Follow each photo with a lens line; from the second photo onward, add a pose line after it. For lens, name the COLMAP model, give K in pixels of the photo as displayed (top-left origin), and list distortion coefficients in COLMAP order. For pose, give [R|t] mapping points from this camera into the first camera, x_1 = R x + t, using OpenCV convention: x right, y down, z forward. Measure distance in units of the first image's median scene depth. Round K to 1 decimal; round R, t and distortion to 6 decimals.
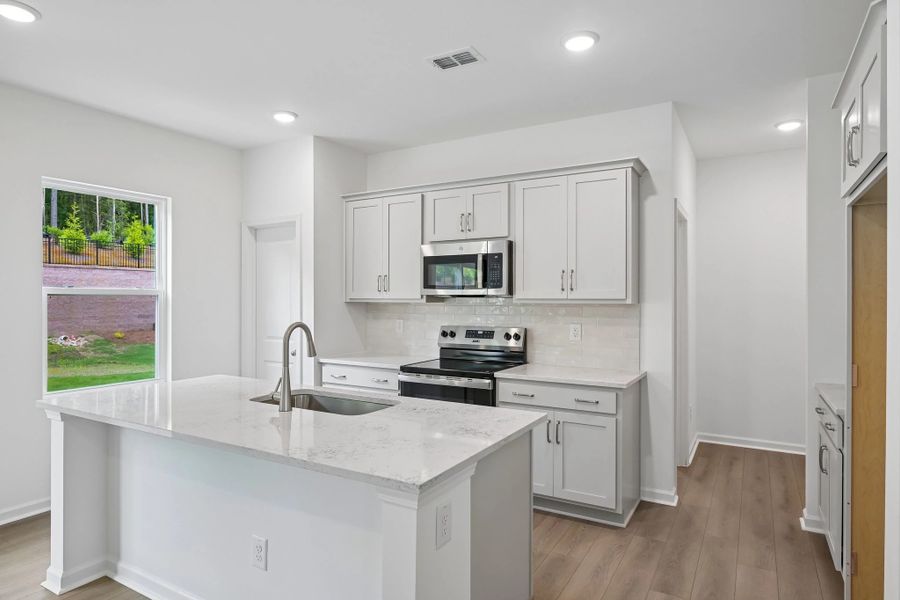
lens RADIAL K [[520.2, 0, 452.0], [0, 520.2, 298.5], [0, 0, 1]] dist [-0.001369, 0.002757]
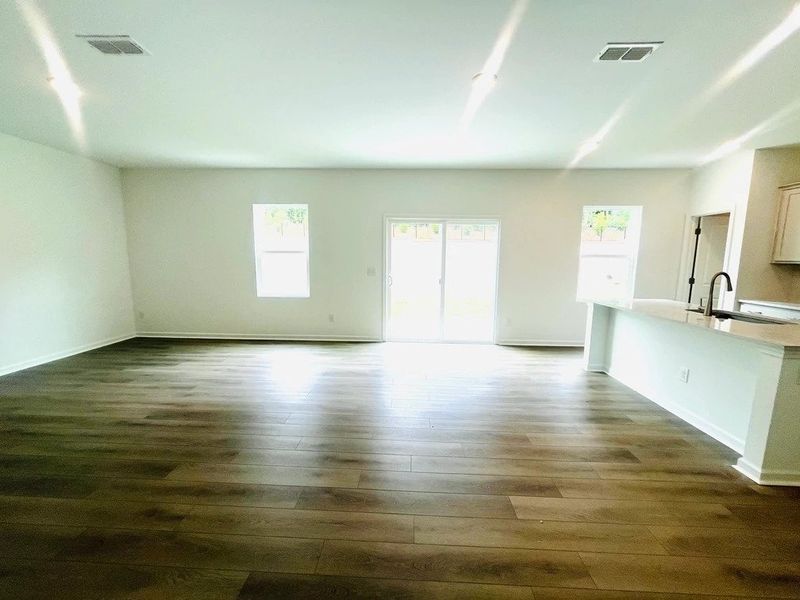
lens RADIAL K [[320.6, 0, 396.2], [0, 320.6, 299.3], [0, 0, 1]] dist [0.000101, -0.000287]
pose [[0.463544, 0.118152, -0.878161, 0.120796], [-0.009162, 0.991656, 0.128586, 0.001353], [0.886026, -0.051560, 0.460759, -0.377715]]
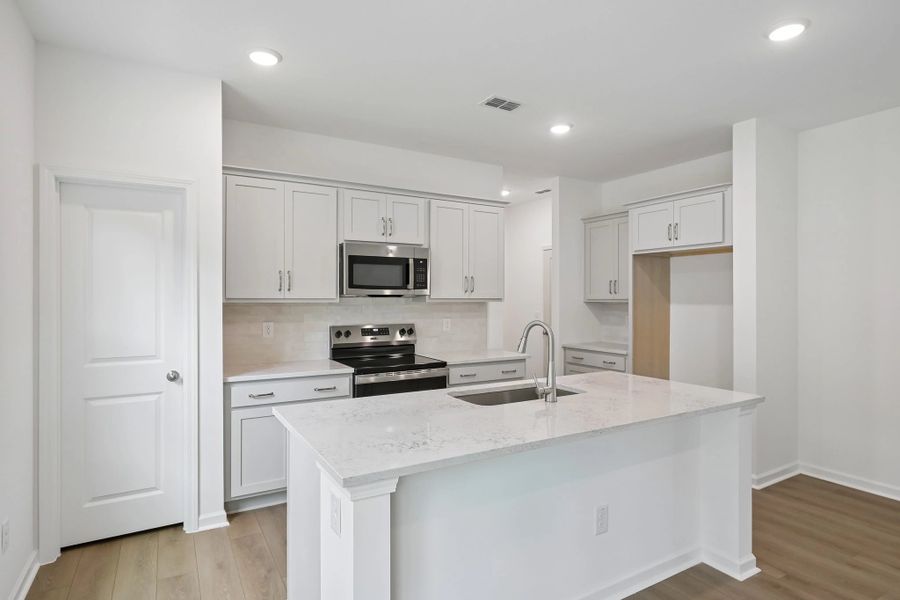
lens RADIAL K [[478.9, 0, 449.9], [0, 478.9, 297.4], [0, 0, 1]] dist [-0.004937, 0.002707]
pose [[0.489121, 0.001174, 0.872215, -0.780431], [-0.000398, 0.999999, -0.001123, -0.000477], [-0.872216, 0.000203, 0.489121, 0.417864]]
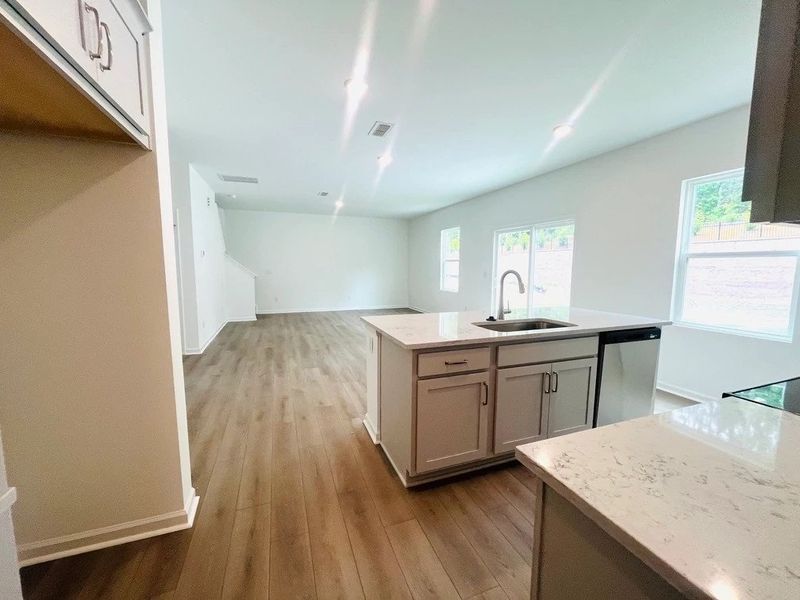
lens RADIAL K [[320.6, 0, 401.2], [0, 320.6, 298.0], [0, 0, 1]] dist [0.000101, -0.000287]
pose [[-0.620449, 0.070280, -0.781091, 0.452345], [-0.010203, 0.995169, 0.097647, 0.022529], [0.784180, 0.068554, -0.616734, 0.847291]]
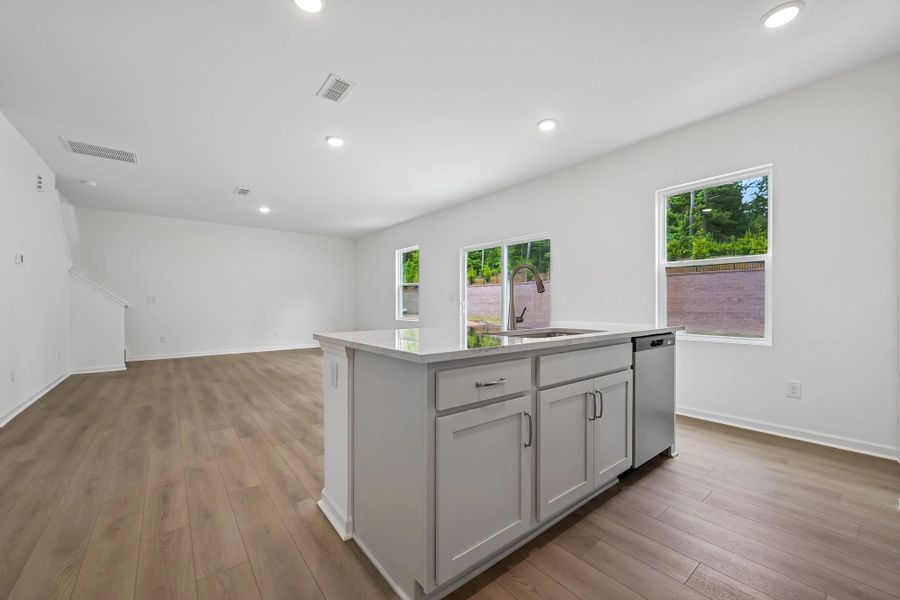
lens RADIAL K [[351.7, 0, 448.9], [0, 351.7, 303.7], [0, 0, 1]] dist [-0.000530, -0.000492]
pose [[-0.353395, -0.003560, -0.935468, 0.360631], [-0.000923, 0.999994, -0.003457, 0.090027], [0.935474, -0.000359, -0.353396, 0.704257]]
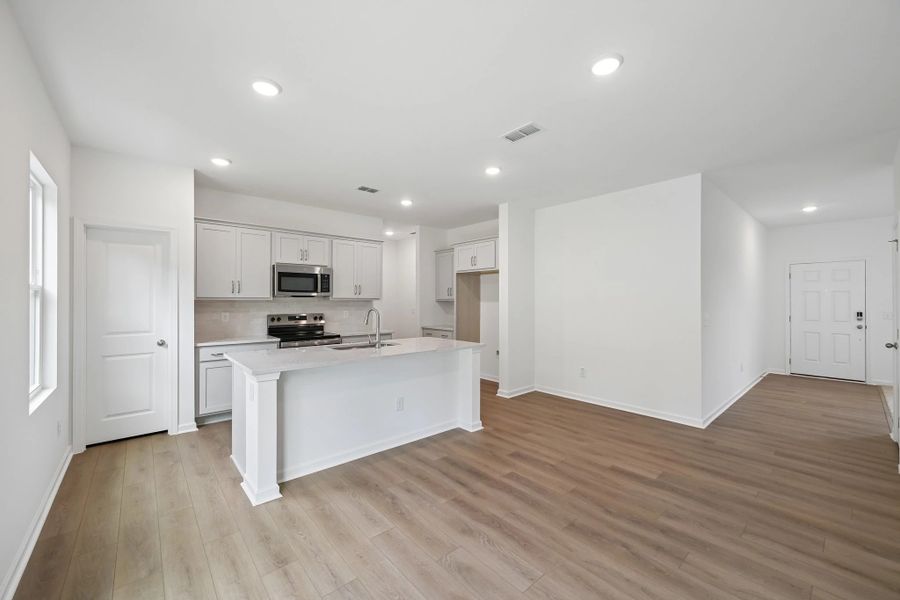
lens RADIAL K [[351.7, 0, 449.0], [0, 351.7, 298.9], [0, 0, 1]] dist [-0.000530, -0.000492]
pose [[0.319427, 0.004697, 0.947599, -0.974127], [0.000330, 0.999987, -0.005068, 0.010676], [-0.947611, 0.001931, 0.319422, 0.149137]]
